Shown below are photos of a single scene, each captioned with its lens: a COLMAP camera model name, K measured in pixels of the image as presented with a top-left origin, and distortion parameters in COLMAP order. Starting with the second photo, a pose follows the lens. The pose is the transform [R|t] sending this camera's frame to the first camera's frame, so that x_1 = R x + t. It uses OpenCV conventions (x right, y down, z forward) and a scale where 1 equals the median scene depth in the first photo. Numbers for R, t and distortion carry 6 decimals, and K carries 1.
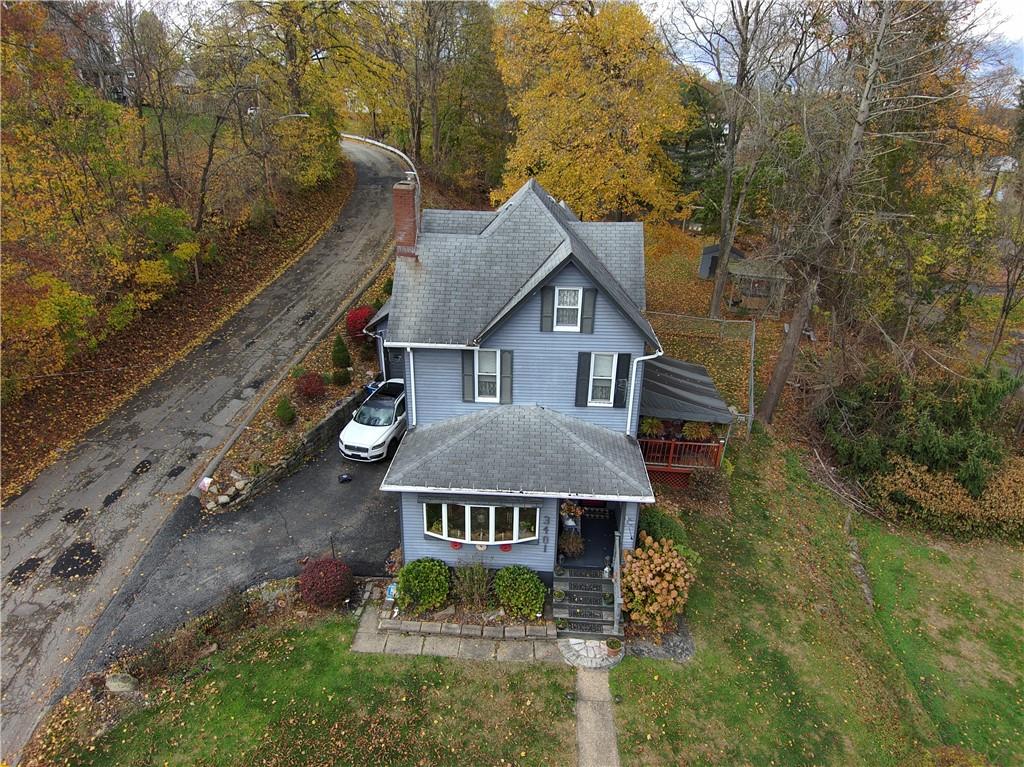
lens RADIAL K [[610.4, 0, 517.5], [0, 610.4, 382.6], [0, 0, 1]] dist [0.020219, -0.000197]
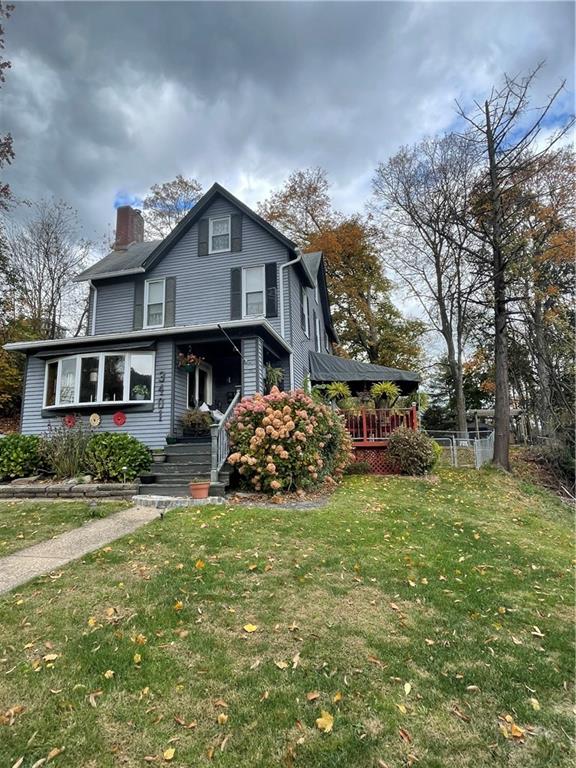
lens RADIAL K [[424.7, 0, 287.4], [0, 424.7, 385.7], [0, 0, 1]] dist [-0.002411, 0.000504]
pose [[0.980845, -0.078752, -0.178162, 0.321243], [-0.034779, 0.829133, -0.557968, 0.549070], [0.191661, 0.553476, 0.810512, 0.518581]]
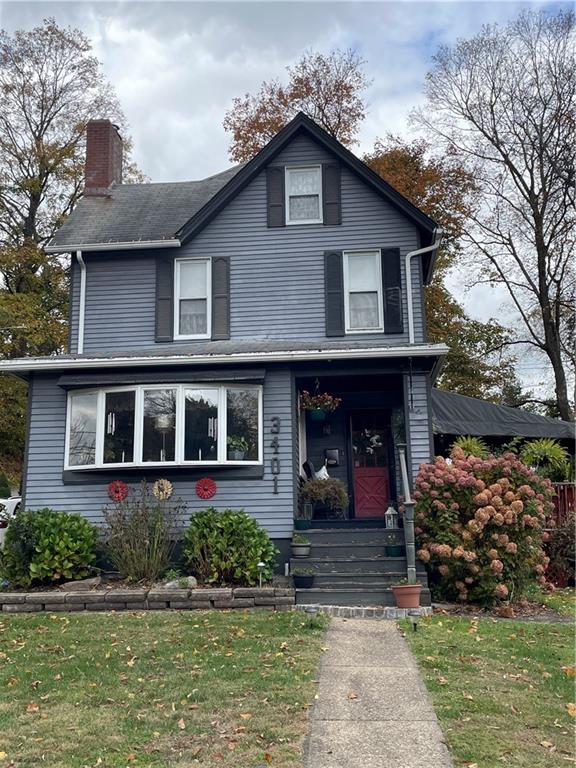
lens RADIAL K [[835.6, 0, 283.6], [0, 835.6, 381.4], [0, 0, 1]] dist [0.085038, 0.000000]
pose [[0.998408, -0.045609, -0.033187, 0.079993], [0.016623, 0.800150, -0.599570, 0.638370], [0.053900, 0.598064, 0.799634, 0.327222]]
